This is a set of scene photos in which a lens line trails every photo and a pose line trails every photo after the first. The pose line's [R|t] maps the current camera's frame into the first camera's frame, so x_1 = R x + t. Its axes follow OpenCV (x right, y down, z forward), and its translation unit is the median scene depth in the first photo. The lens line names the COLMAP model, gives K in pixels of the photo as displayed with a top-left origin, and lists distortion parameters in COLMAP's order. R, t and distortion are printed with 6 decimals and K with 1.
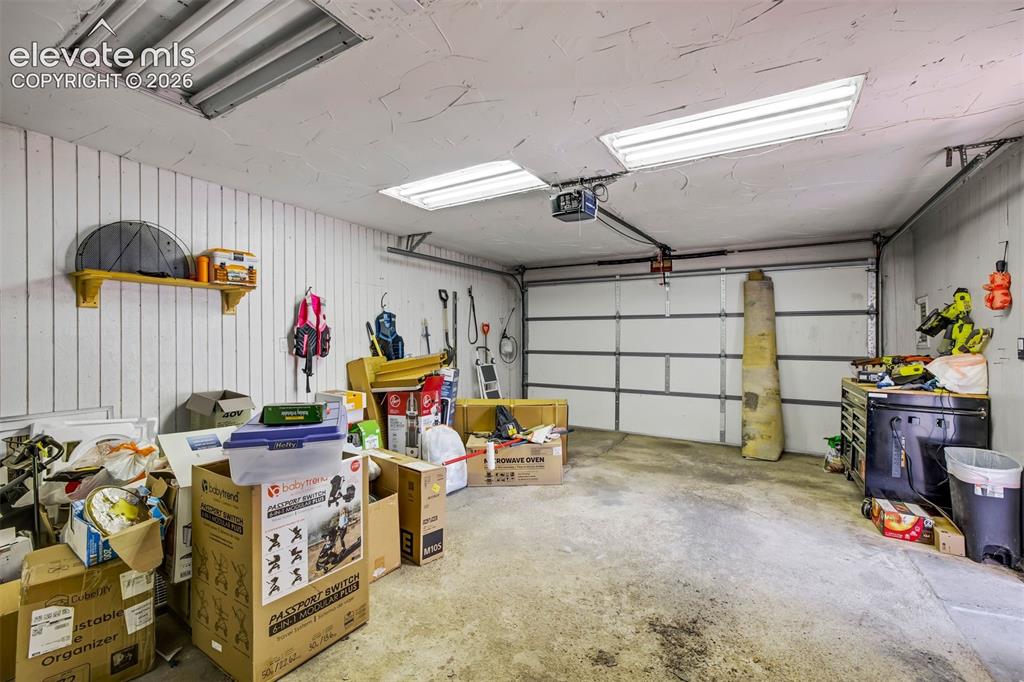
lens RADIAL K [[445.2, 0, 520.4], [0, 445.2, 339.0], [0, 0, 1]] dist [-0.027774, 0.009240]
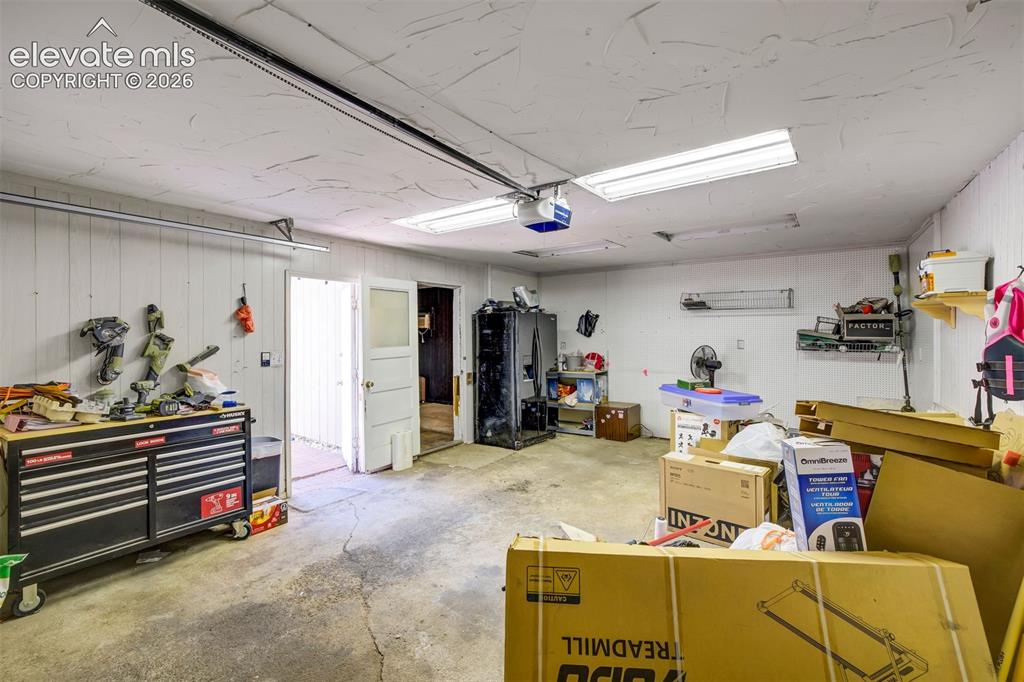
lens RADIAL K [[445.2, 0, 510.1], [0, 445.2, 339.2], [0, 0, 1]] dist [-0.027774, 0.009240]
pose [[-0.994174, 0.002536, 0.107762, 0.088546], [0.002841, 0.999992, 0.002678, -0.035967], [-0.107754, 0.002969, -0.994173, 1.766443]]
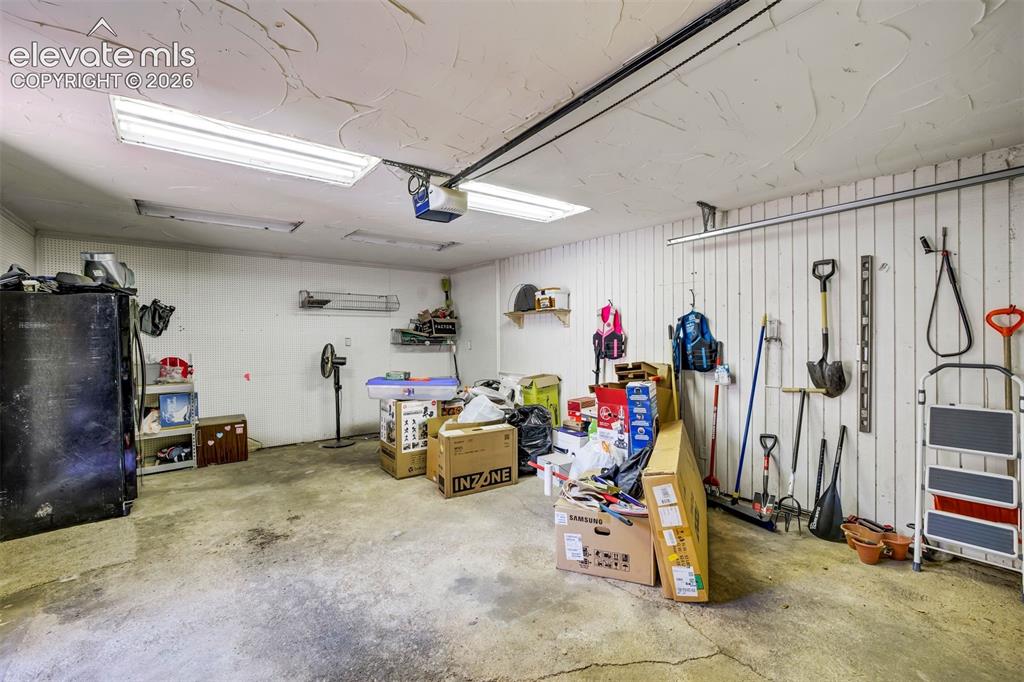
lens RADIAL K [[445.2, 0, 505.7], [0, 445.2, 341.6], [0, 0, 1]] dist [-0.027774, 0.009240]
pose [[-0.381111, 0.016175, -0.924388, 0.827511], [0.012007, 0.999849, 0.012545, -0.026197], [0.924451, -0.006318, -0.381248, 1.338110]]
